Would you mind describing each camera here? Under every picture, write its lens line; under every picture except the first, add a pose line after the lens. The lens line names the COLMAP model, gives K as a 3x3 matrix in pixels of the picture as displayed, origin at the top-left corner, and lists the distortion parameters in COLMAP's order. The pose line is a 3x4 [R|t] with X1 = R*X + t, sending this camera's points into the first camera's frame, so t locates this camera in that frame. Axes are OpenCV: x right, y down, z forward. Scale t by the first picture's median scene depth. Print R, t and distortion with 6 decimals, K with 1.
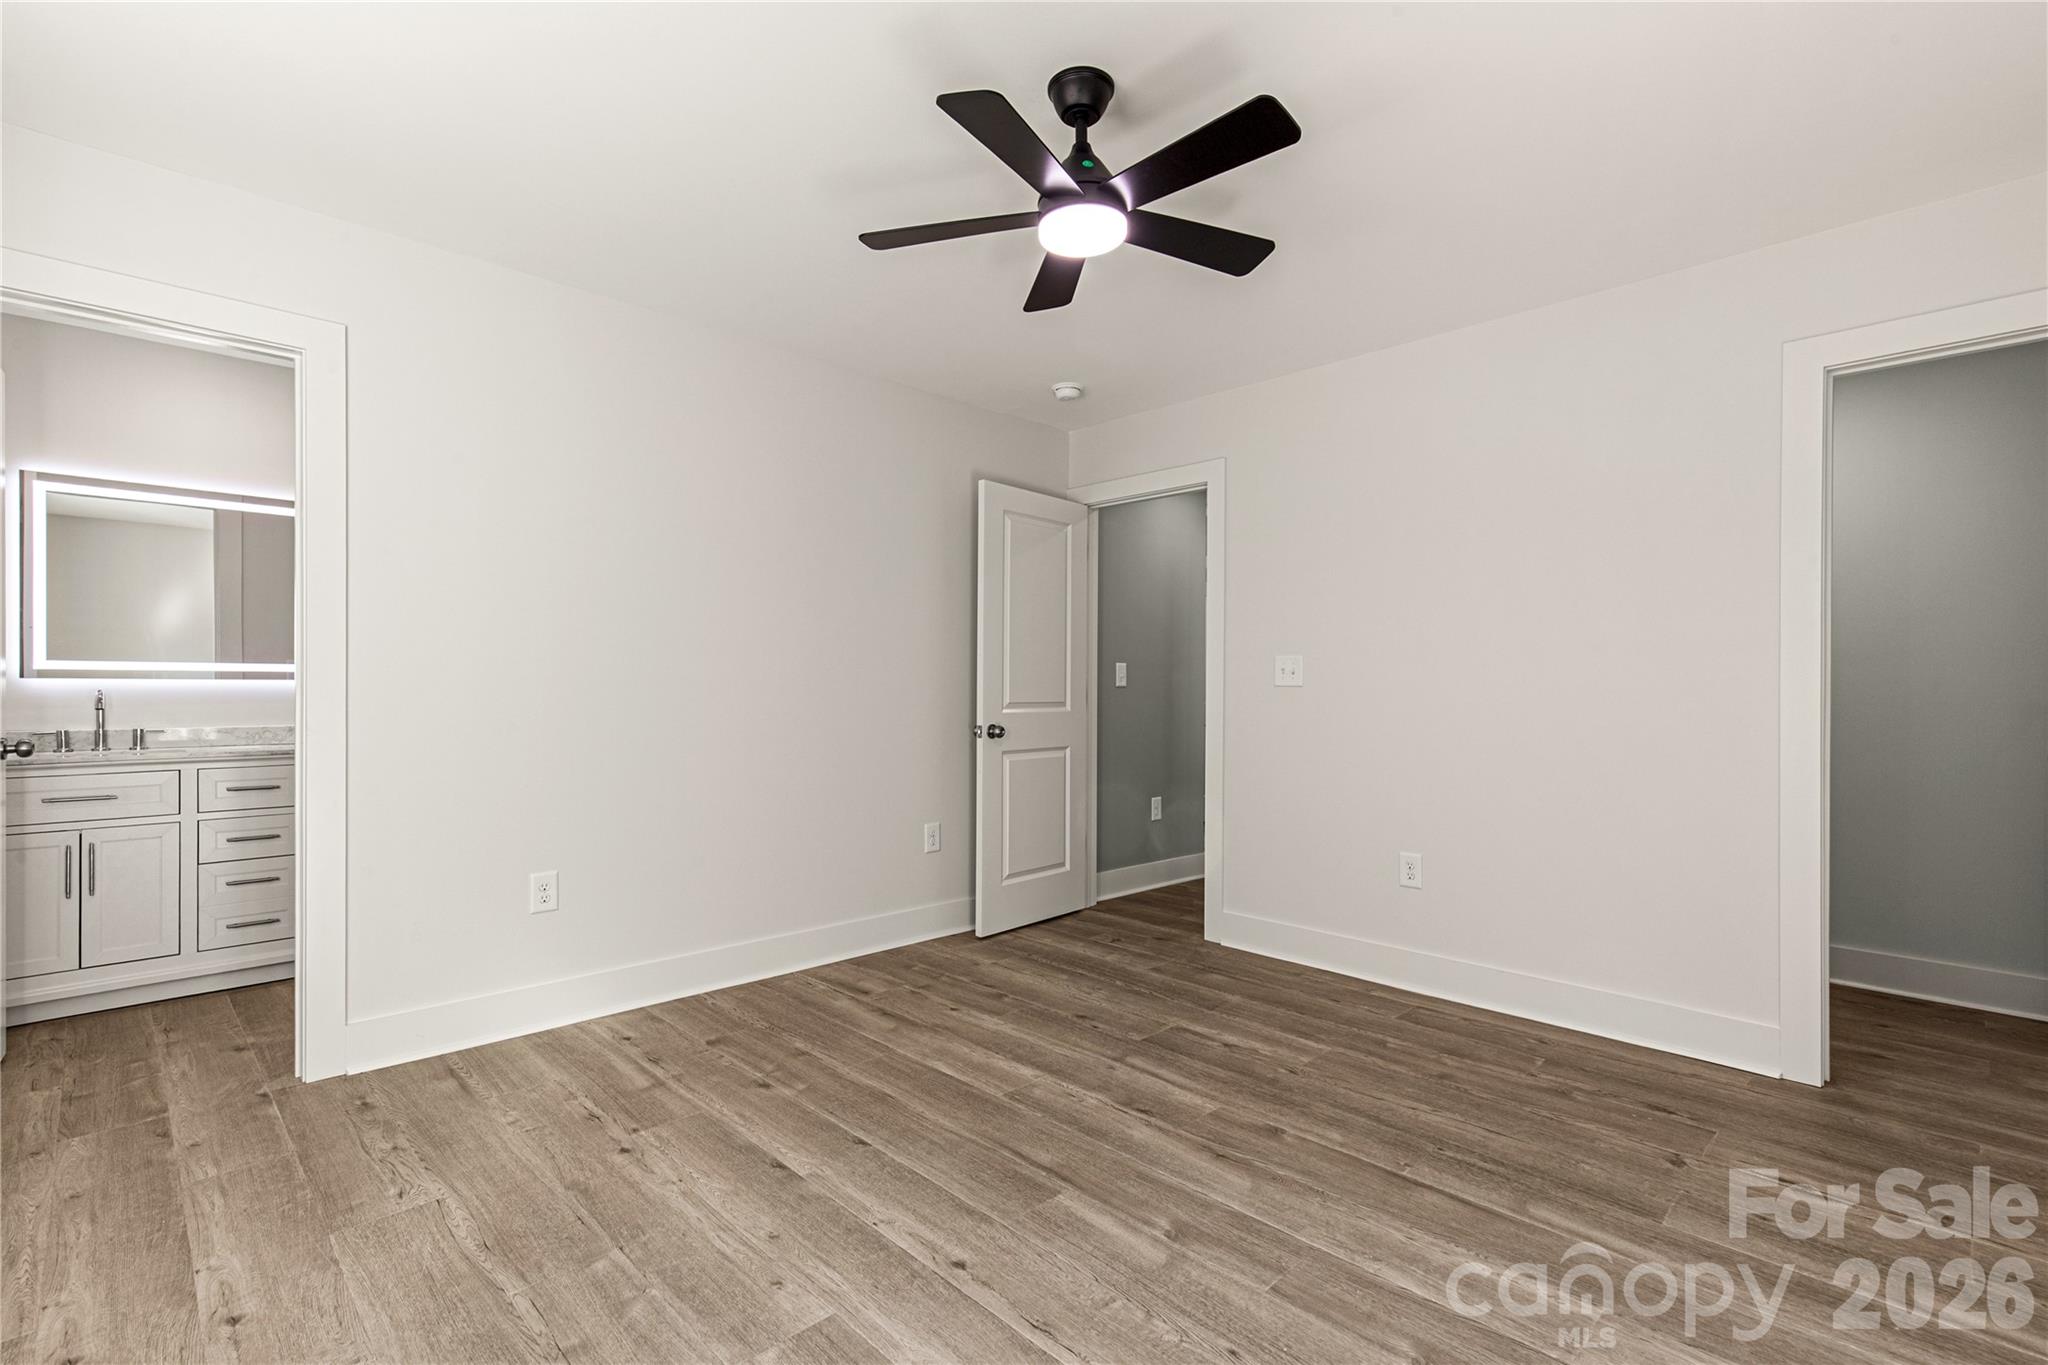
lens RADIAL K [[946.2, 0, 1020.4], [0, 946.2, 689.8], [0, 0, 1]] dist [0.006847, 0.001228]
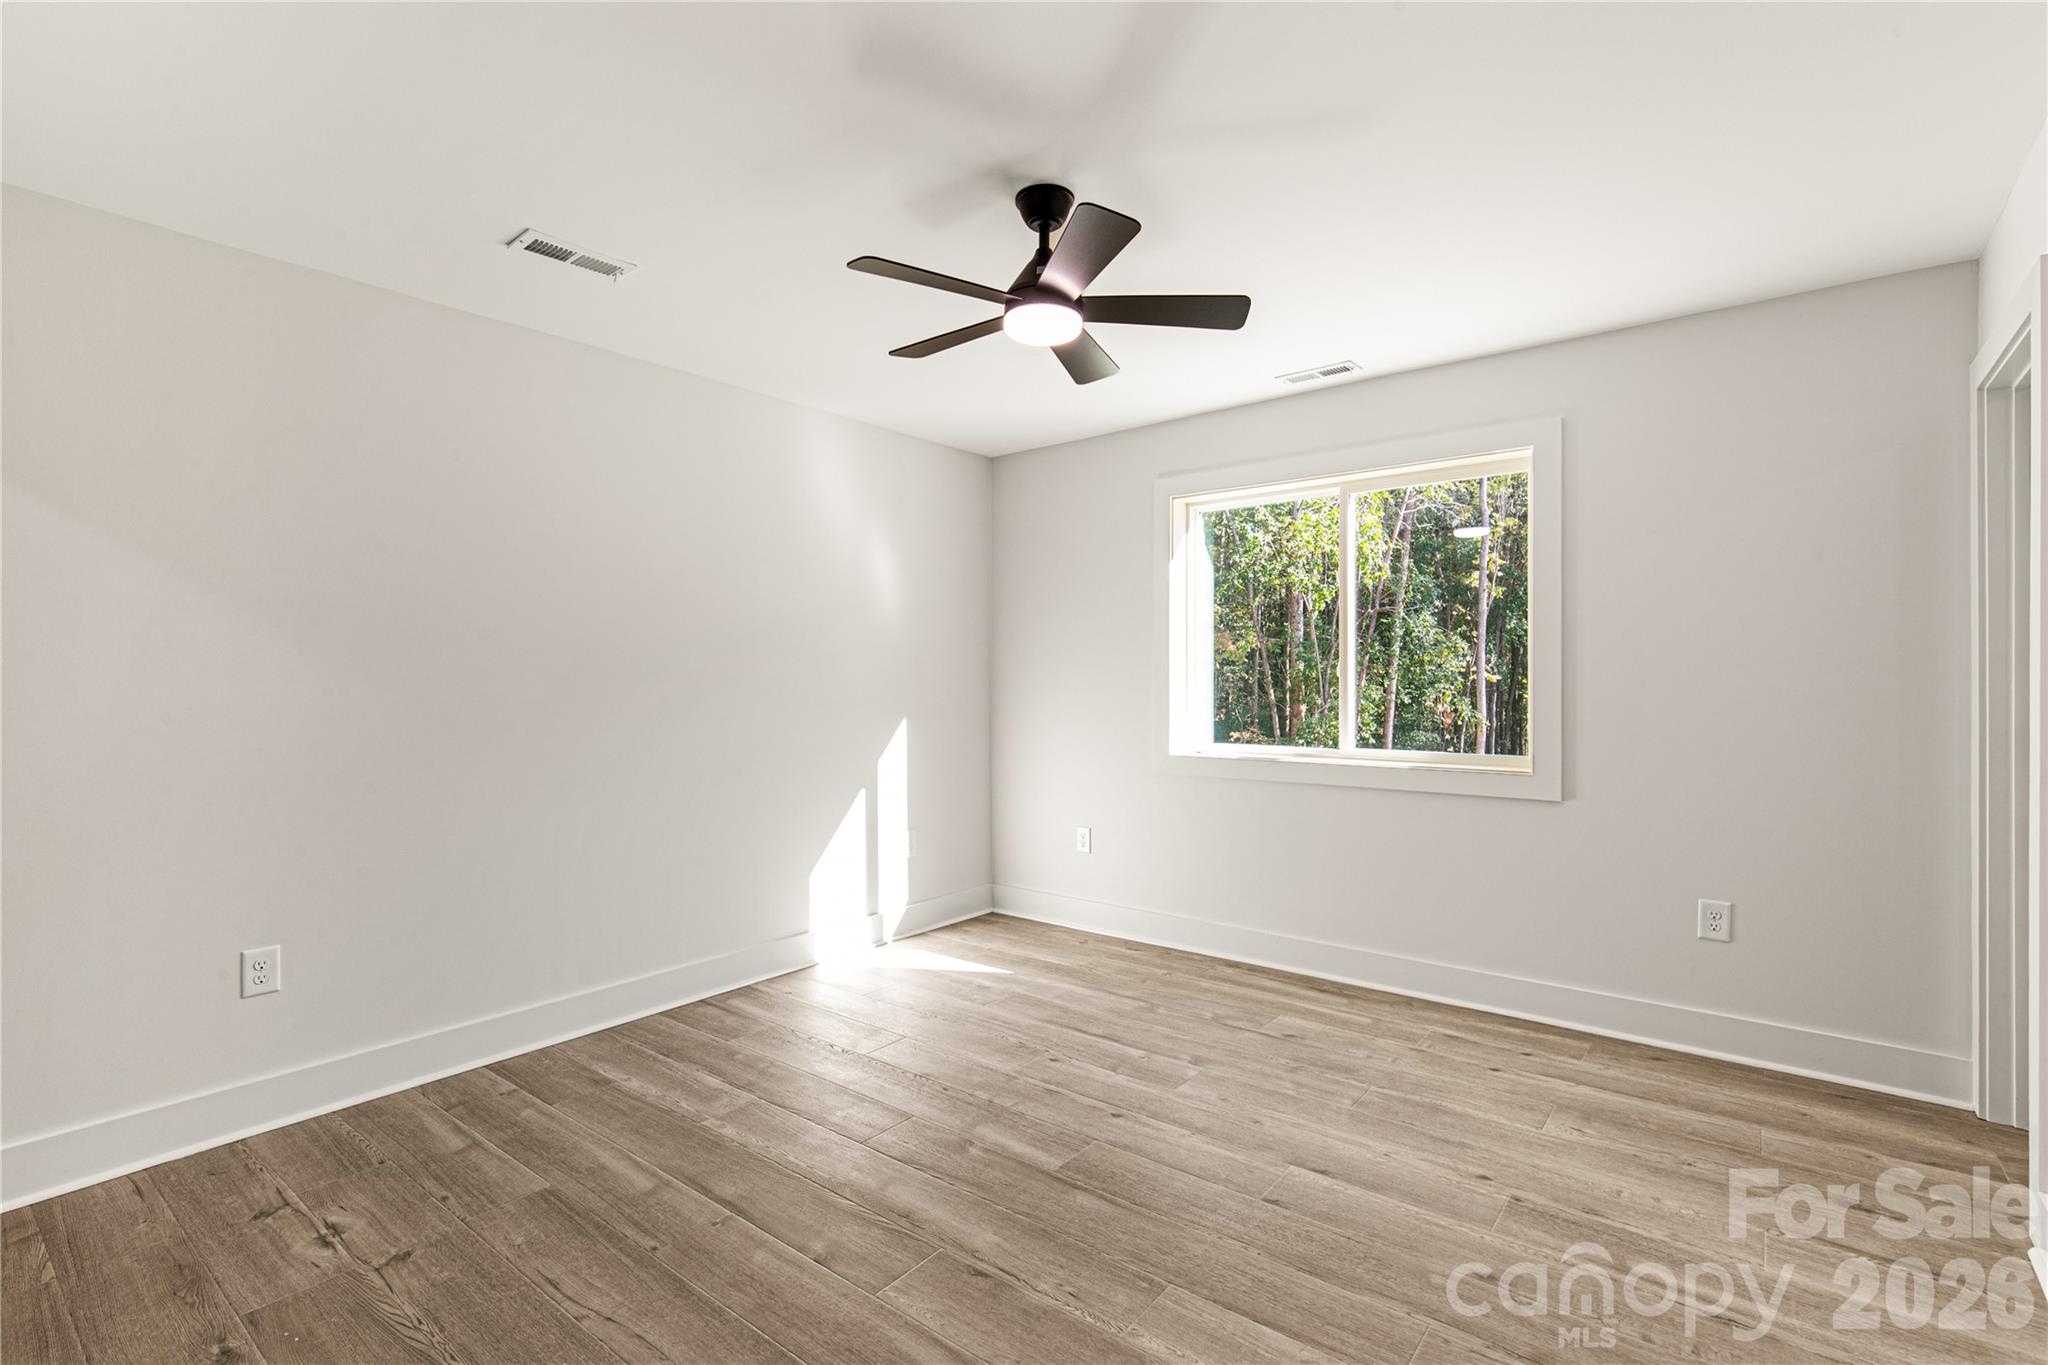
lens RADIAL K [[946.2, 0, 1024.4], [0, 946.2, 687.4], [0, 0, 1]] dist [0.006847, 0.001228]
pose [[-0.992277, -0.000018, -0.124041, 0.231049], [-0.000722, 0.999984, 0.005631, -0.060025], [0.124039, 0.005677, -0.992261, 2.169268]]
